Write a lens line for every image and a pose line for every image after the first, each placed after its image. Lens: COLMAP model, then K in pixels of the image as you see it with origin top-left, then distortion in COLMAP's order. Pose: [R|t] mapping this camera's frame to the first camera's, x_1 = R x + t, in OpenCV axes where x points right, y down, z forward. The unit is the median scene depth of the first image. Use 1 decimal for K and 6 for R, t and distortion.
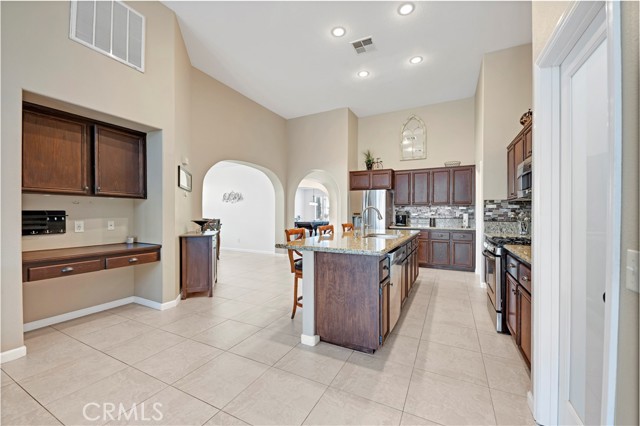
lens RADIAL K [[256.3, 0, 321.4], [0, 256.3, 213.9], [0, 0, 1]] dist [0.019940, -0.011530]
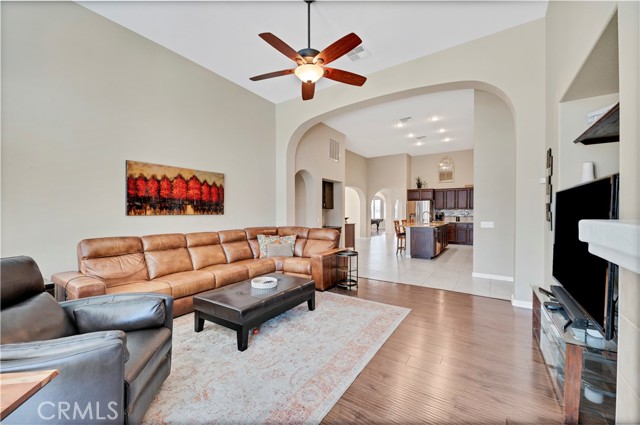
lens RADIAL K [[256.3, 0, 321.4], [0, 256.3, 213.4], [0, 0, 1]] dist [0.019940, -0.011530]
pose [[0.992839, -0.005618, -0.119327, -0.268481], [0.006312, 0.999965, 0.005441, -0.018708], [0.119292, -0.006155, 0.992840, -0.817670]]
